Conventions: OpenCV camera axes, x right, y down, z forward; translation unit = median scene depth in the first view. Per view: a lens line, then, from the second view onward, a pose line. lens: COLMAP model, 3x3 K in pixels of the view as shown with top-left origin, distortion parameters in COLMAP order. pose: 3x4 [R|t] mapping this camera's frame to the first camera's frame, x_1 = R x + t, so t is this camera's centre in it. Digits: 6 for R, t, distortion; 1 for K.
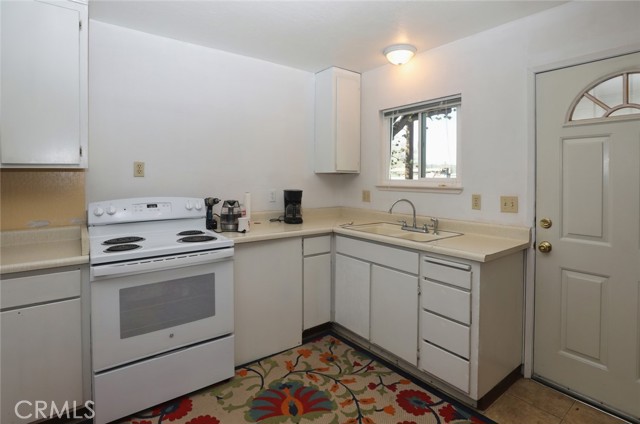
lens RADIAL K [[328.4, 0, 334.2], [0, 328.4, 184.6], [0, 0, 1]] dist [-0.002779, -0.000728]
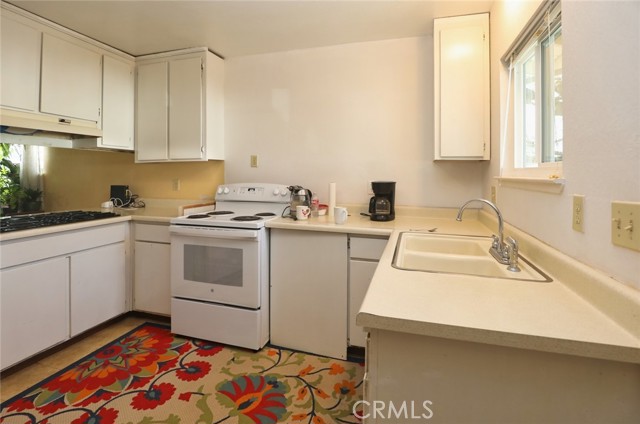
lens RADIAL K [[327.2, 0, 317.9], [0, 327.2, 174.6], [0, 0, 1]] dist [-0.001367, -0.000174]
pose [[0.558253, 0.003092, -0.829665, 0.630063], [-0.019576, 0.999764, -0.009446, 0.013160], [0.829440, 0.021515, 0.558182, 0.501162]]
